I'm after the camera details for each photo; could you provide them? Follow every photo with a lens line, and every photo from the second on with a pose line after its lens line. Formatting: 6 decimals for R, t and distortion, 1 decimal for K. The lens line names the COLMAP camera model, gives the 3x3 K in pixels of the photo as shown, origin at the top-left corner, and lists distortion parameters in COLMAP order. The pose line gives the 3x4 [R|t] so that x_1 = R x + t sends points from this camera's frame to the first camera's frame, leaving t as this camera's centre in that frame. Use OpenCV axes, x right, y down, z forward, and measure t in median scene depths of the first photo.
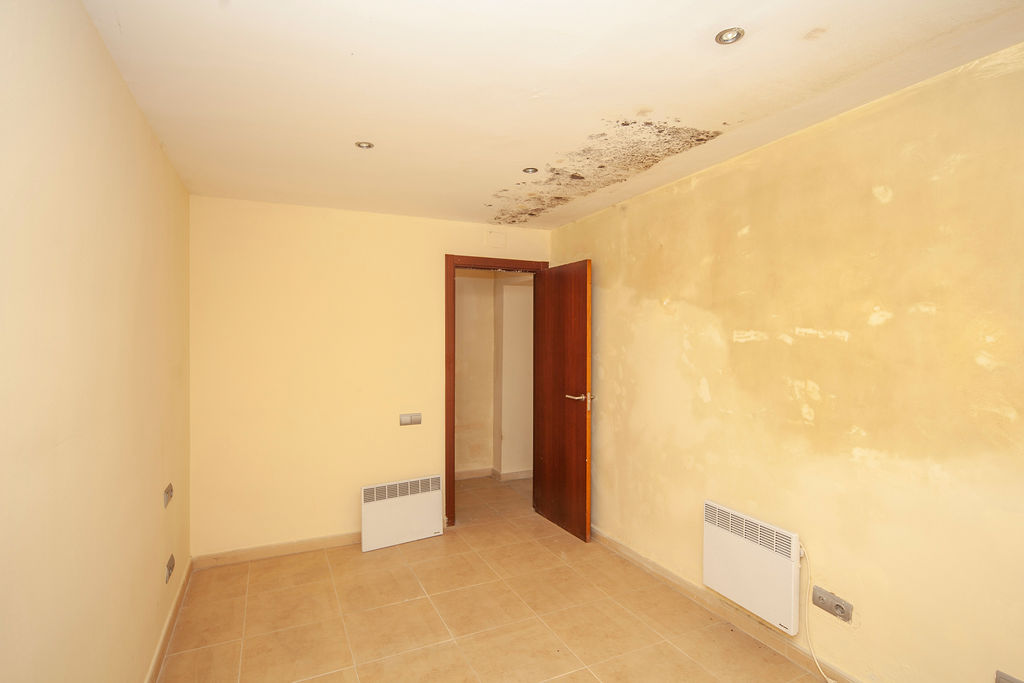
lens RADIAL K [[507.7, 0, 508.9], [0, 507.7, 330.0], [0, 0, 1]] dist [0.001159, -0.002915]
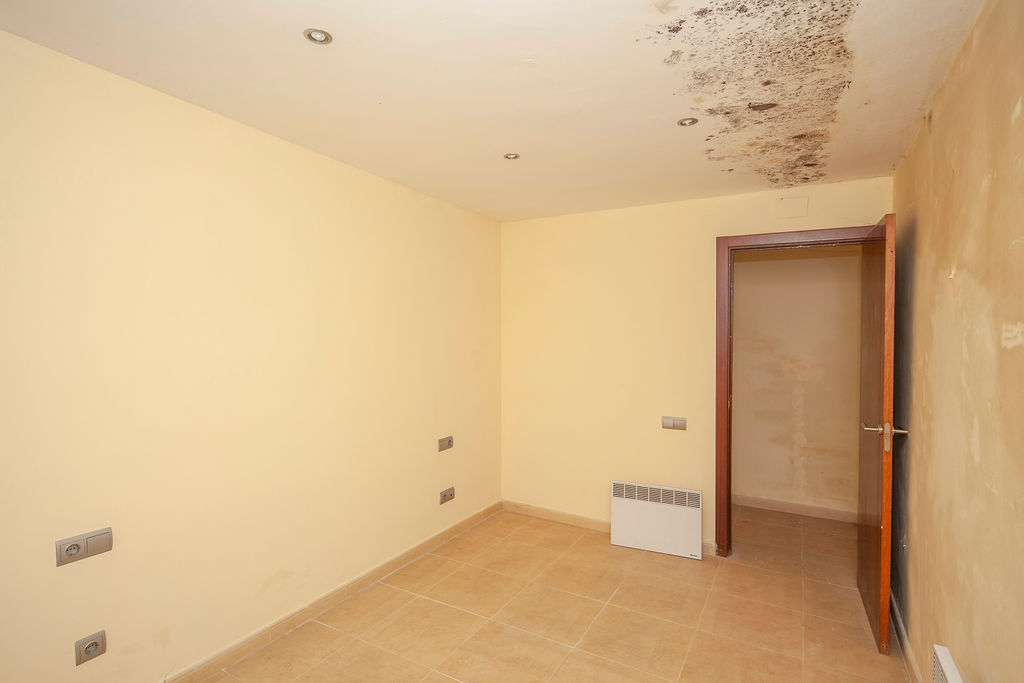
lens RADIAL K [[505.9, 0, 512.1], [0, 505.9, 336.4], [0, 0, 1]] dist [0.002895, -0.008425]
pose [[0.567107, 0.012646, -0.823547, 0.443573], [0.000745, 0.999874, 0.015867, 0.004150], [0.823644, -0.009612, 0.567026, 0.270623]]
